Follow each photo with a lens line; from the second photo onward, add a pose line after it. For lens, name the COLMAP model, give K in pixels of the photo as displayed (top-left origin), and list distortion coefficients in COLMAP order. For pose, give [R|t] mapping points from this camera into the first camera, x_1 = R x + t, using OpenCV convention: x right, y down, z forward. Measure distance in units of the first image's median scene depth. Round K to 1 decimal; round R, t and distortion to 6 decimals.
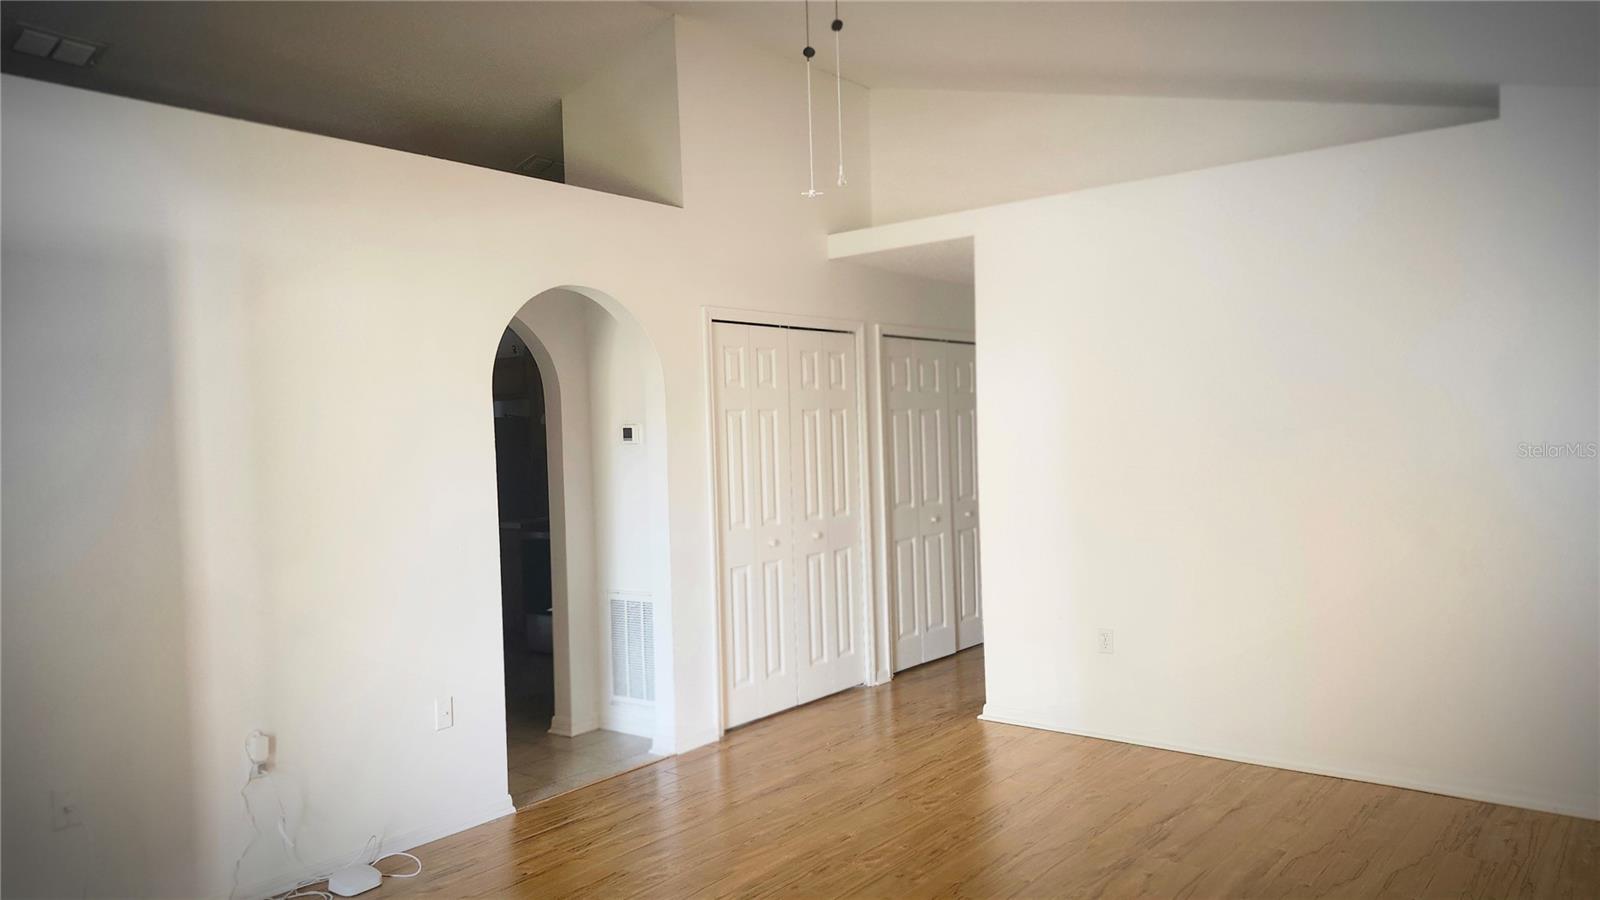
lens RADIAL K [[1140.7, 0, 802.0], [0, 1140.7, 447.0], [0, 0, 1]] dist [0.083484, -0.087500]
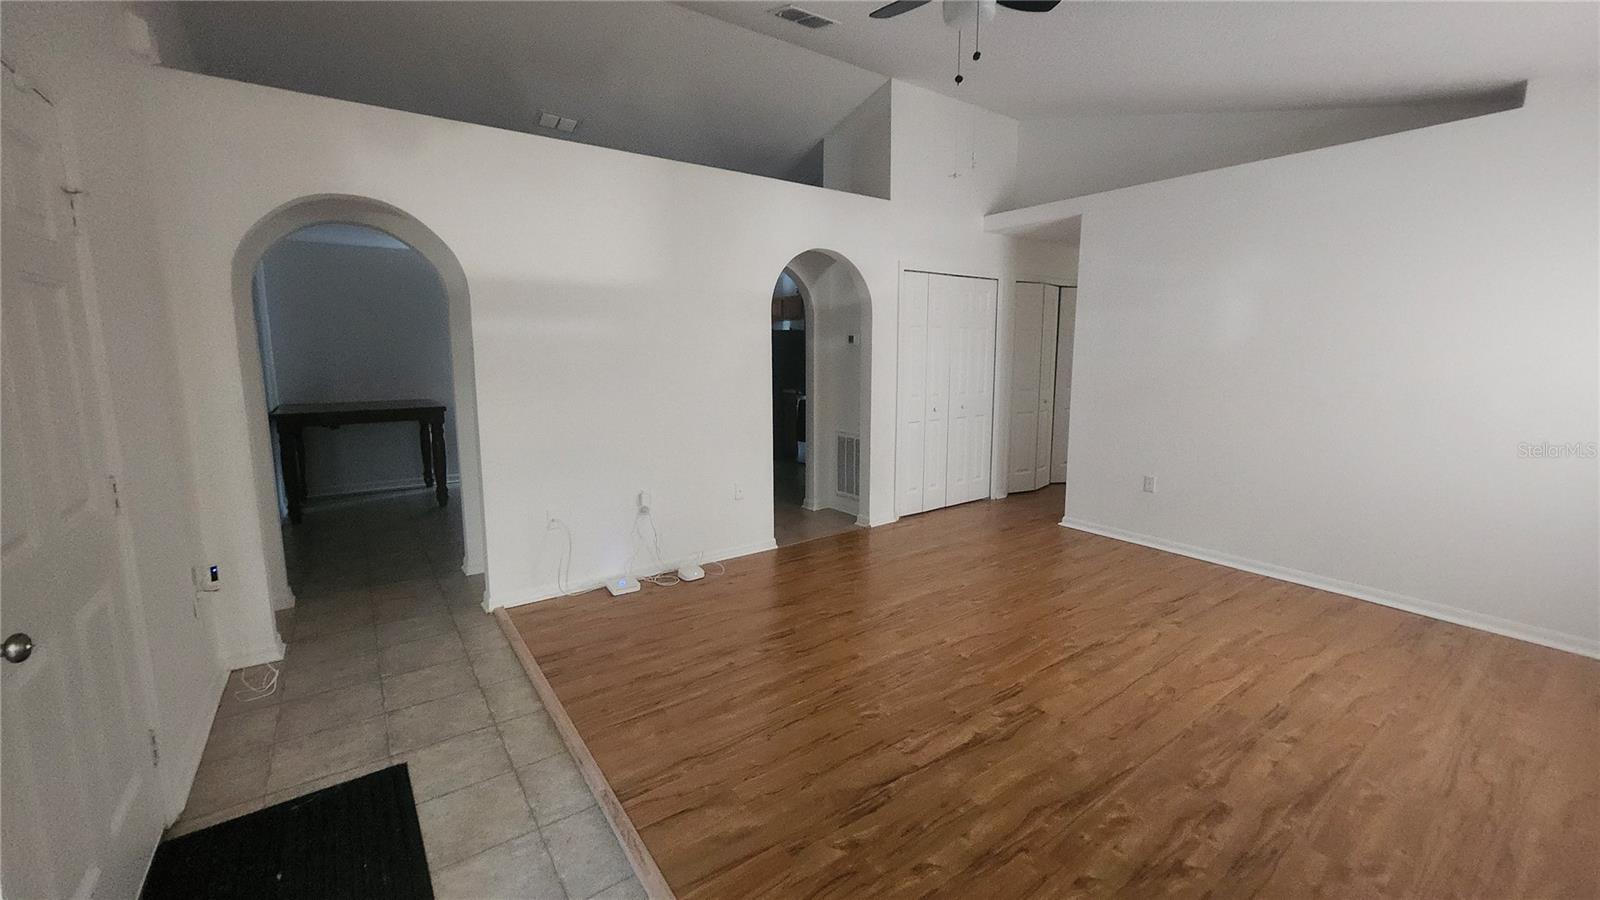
lens RADIAL K [[645.6, 0, 794.1], [0, 645.6, 436.9], [0, 0, 1]] dist [0.000400, -0.000723]
pose [[0.961522, 0.068662, -0.266008, 0.032839], [-0.033376, 0.990287, 0.134971, 0.005001], [0.272692, -0.120899, 0.954475, 0.054308]]
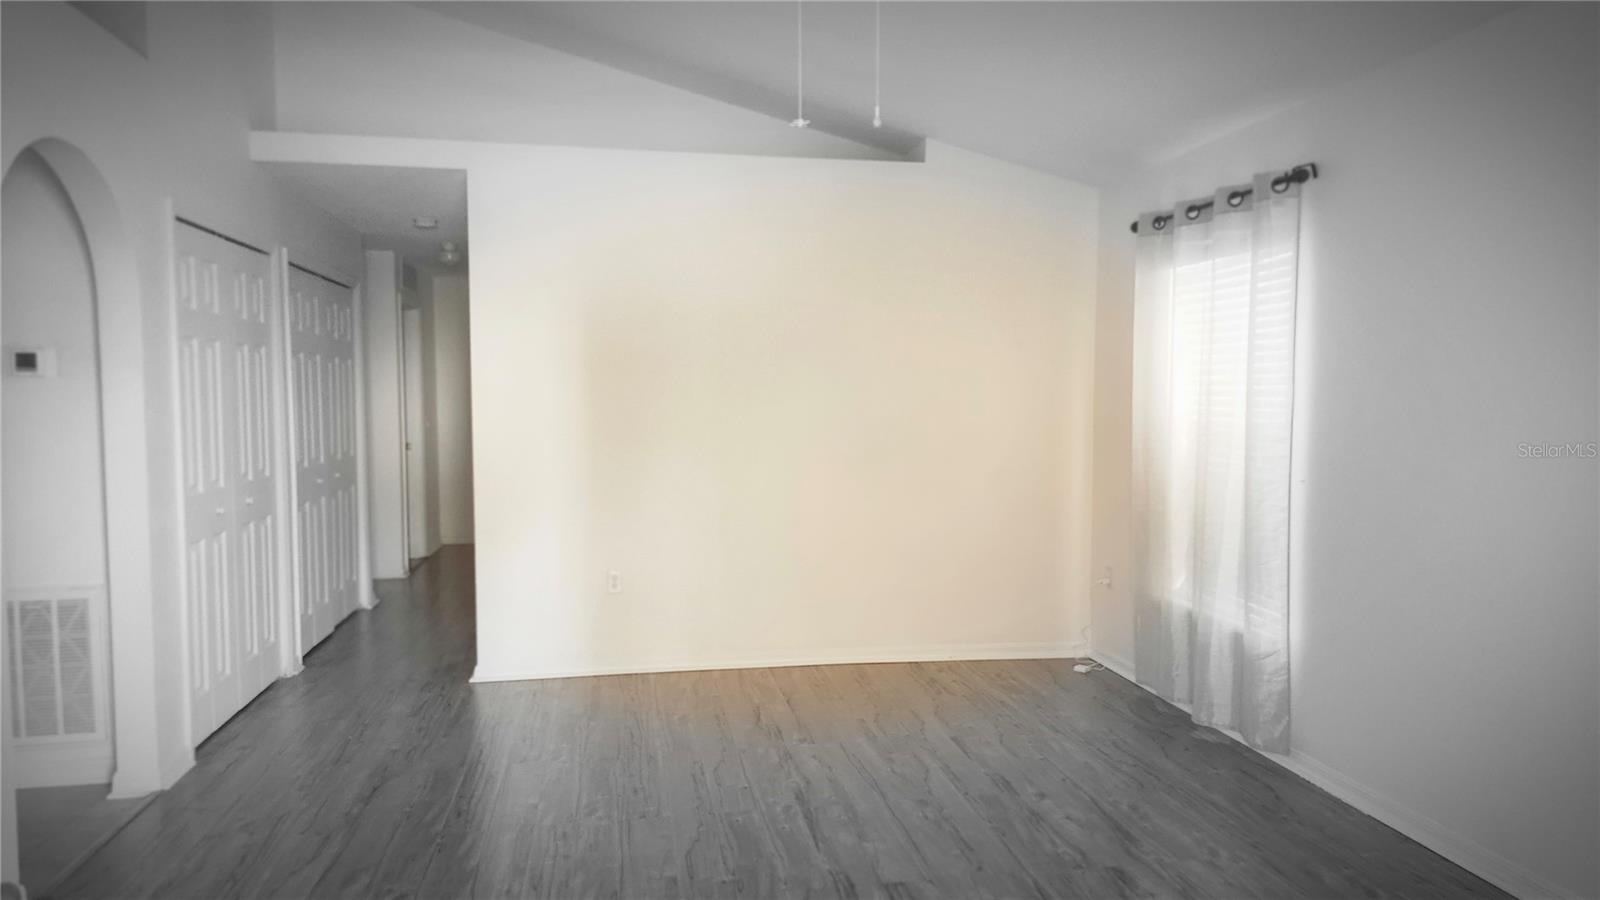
lens RADIAL K [[1140.7, 0, 813.4], [0, 1140.7, 447.1], [0, 0, 1]] dist [0.083484, -0.087500]
pose [[0.654725, -0.009844, 0.755803, -0.438502], [-0.002831, 0.999876, 0.015475, 0.032942], [-0.755862, -0.012271, 0.654616, 0.199125]]
